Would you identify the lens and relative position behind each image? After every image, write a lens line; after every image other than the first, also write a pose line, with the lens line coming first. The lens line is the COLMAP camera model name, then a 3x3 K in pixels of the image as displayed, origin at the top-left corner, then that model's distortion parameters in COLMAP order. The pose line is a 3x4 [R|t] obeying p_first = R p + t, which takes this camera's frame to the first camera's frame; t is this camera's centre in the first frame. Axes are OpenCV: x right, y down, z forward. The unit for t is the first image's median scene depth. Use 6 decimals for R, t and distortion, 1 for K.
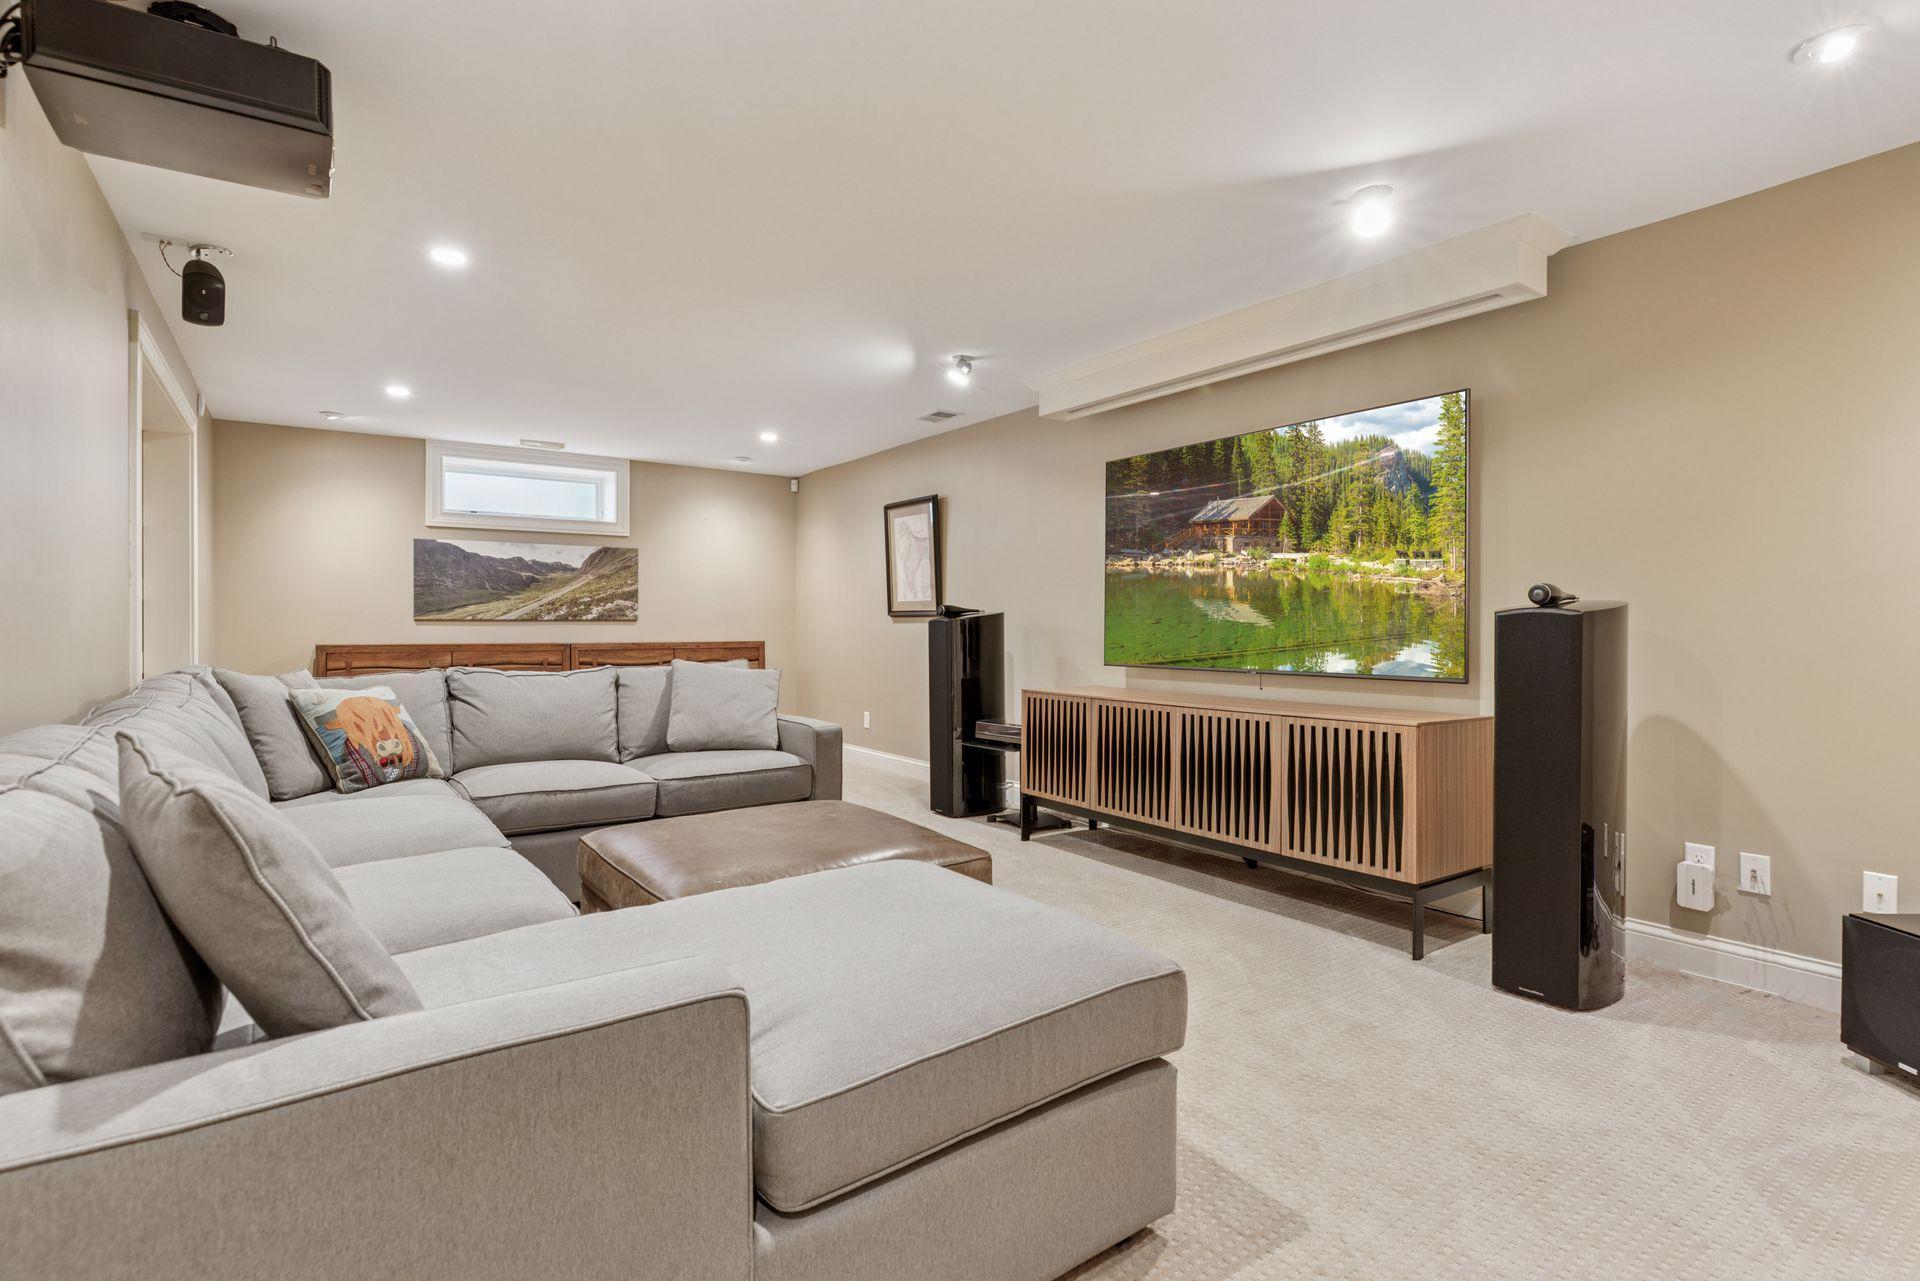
lens RADIAL K [[936.0, 0, 953.9], [0, 936.0, 640.5], [0, 0, 1]] dist [0.004778, 0.000128]
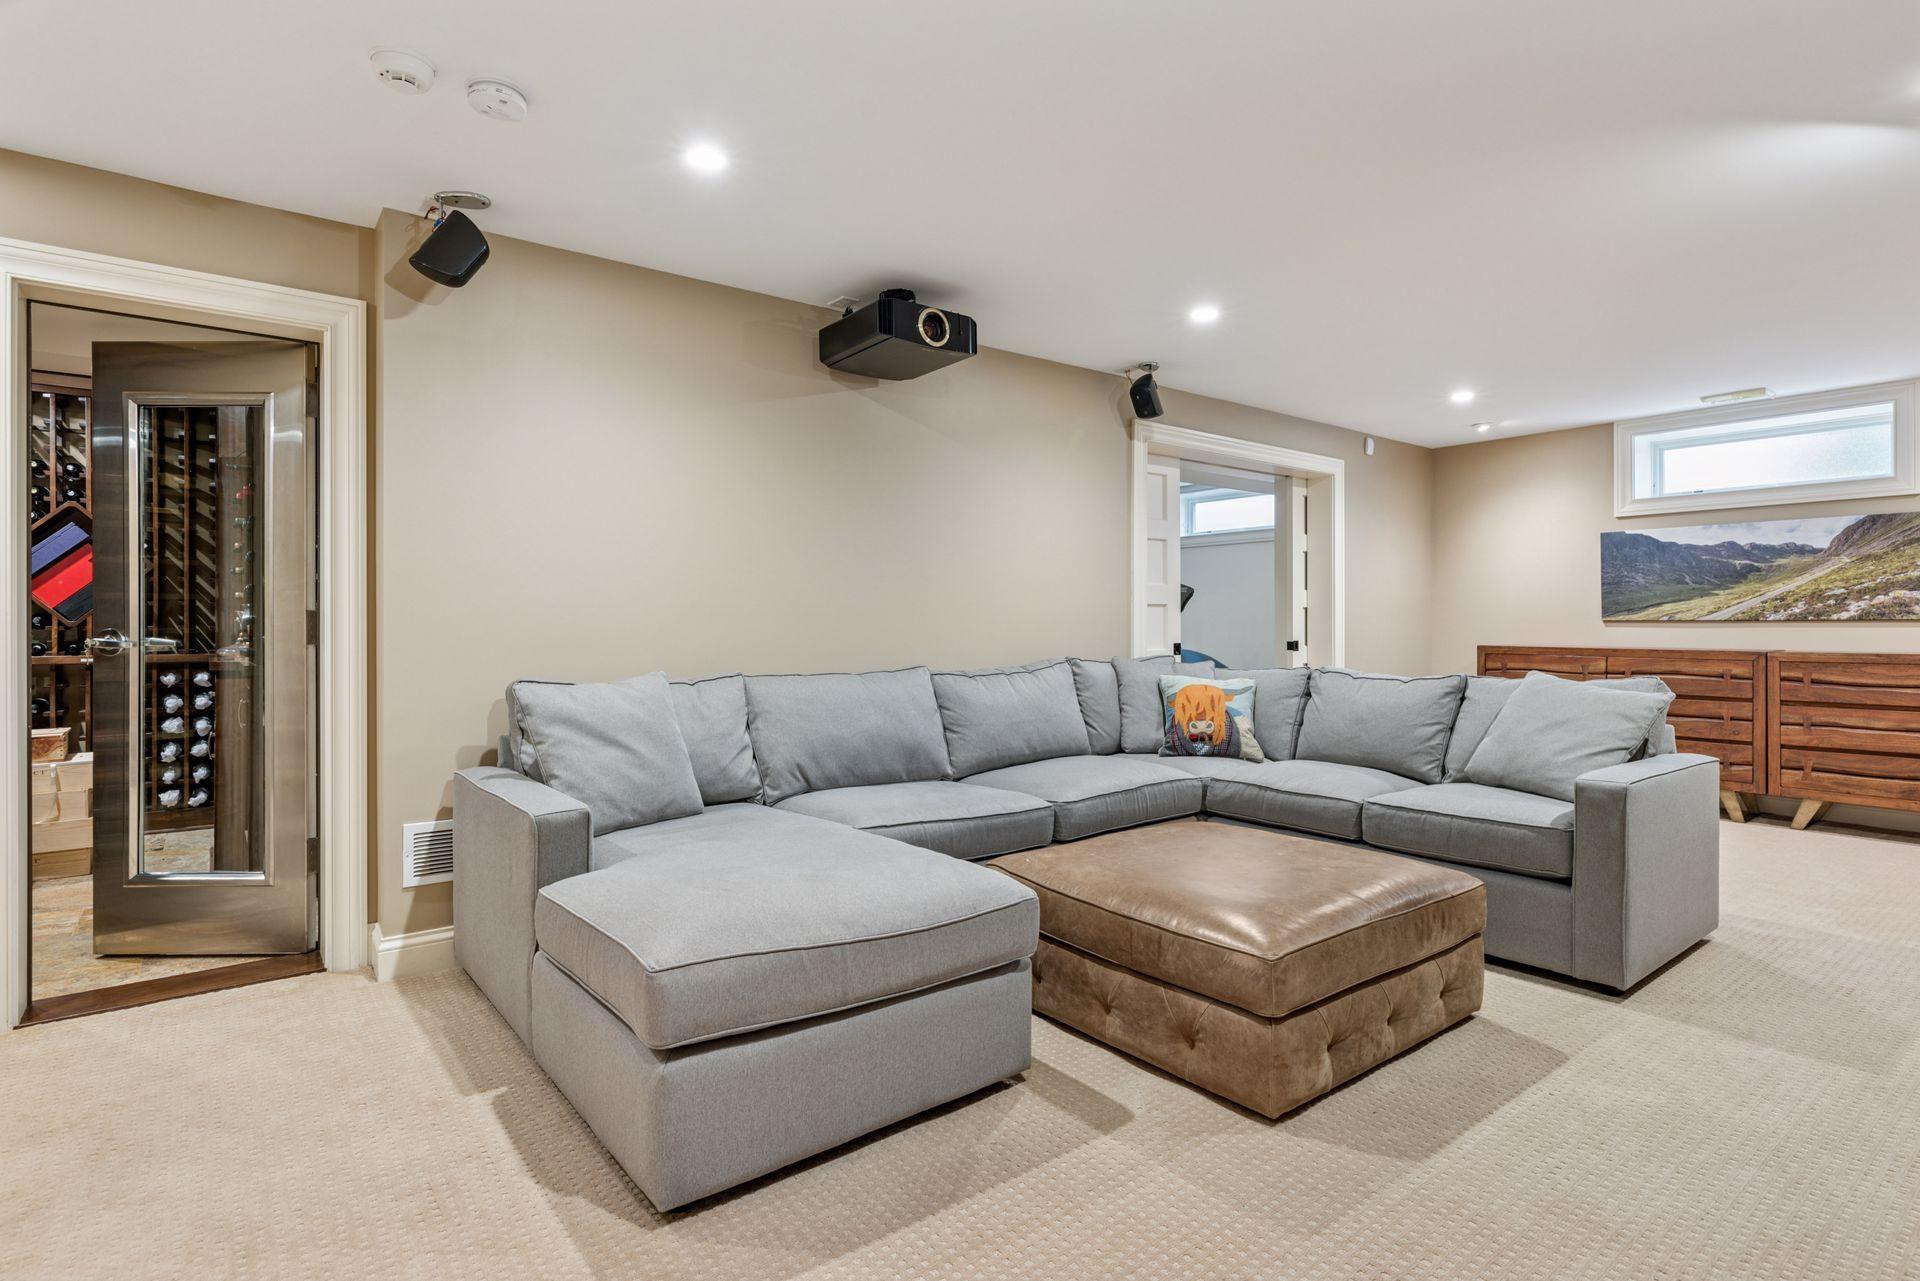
lens RADIAL K [[965.7, 0, 959.7], [0, 965.7, 632.3], [0, 0, 1]] dist [-0.000090, 0.000129]
pose [[0.053892, 0.008721, -0.998509, 0.327116], [-0.017125, 0.999823, 0.007808, -0.007280], [0.998400, 0.016679, 0.054032, 0.312152]]
